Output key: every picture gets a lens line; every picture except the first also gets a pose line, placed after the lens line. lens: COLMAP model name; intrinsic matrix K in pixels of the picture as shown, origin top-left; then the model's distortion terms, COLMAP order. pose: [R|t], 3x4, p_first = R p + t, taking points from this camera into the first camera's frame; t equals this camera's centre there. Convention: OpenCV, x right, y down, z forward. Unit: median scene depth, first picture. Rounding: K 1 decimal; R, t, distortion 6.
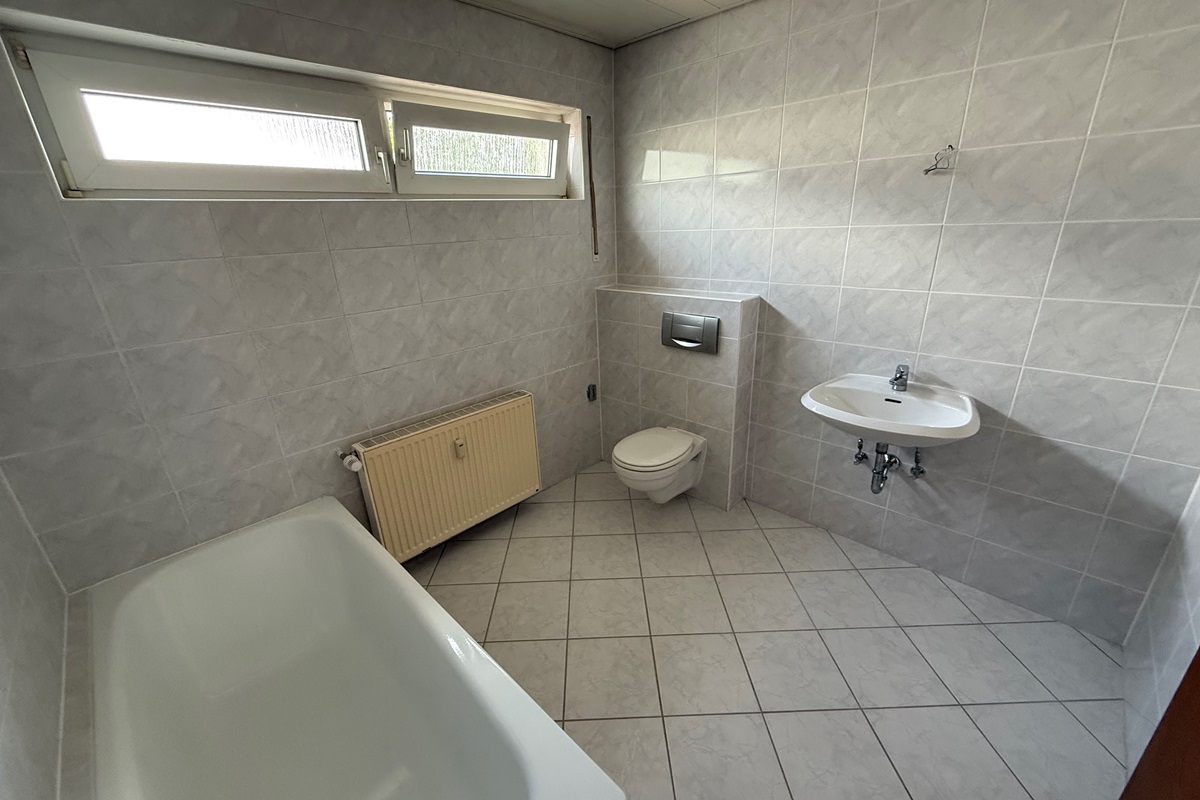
lens RADIAL K [[482.6, 0, 594.0], [0, 482.6, 404.3], [0, 0, 1]] dist [0.003020, -0.000165]
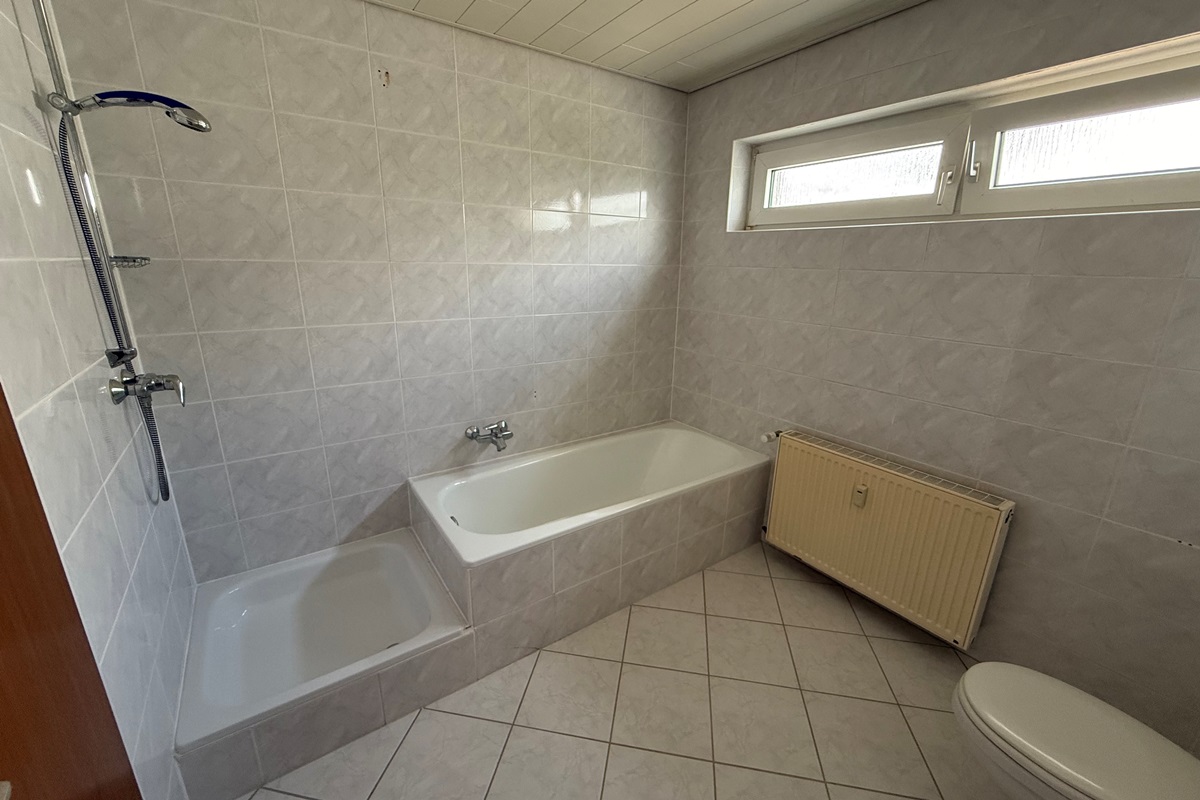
lens RADIAL K [[482.6, 0, 592.4], [0, 482.6, 397.9], [0, 0, 1]] dist [0.003020, -0.000165]
pose [[-0.195315, 0.314958, -0.928791, 0.671842], [-0.347986, 0.863156, 0.365878, -0.248102], [0.916929, 0.394668, -0.058987, 0.595431]]
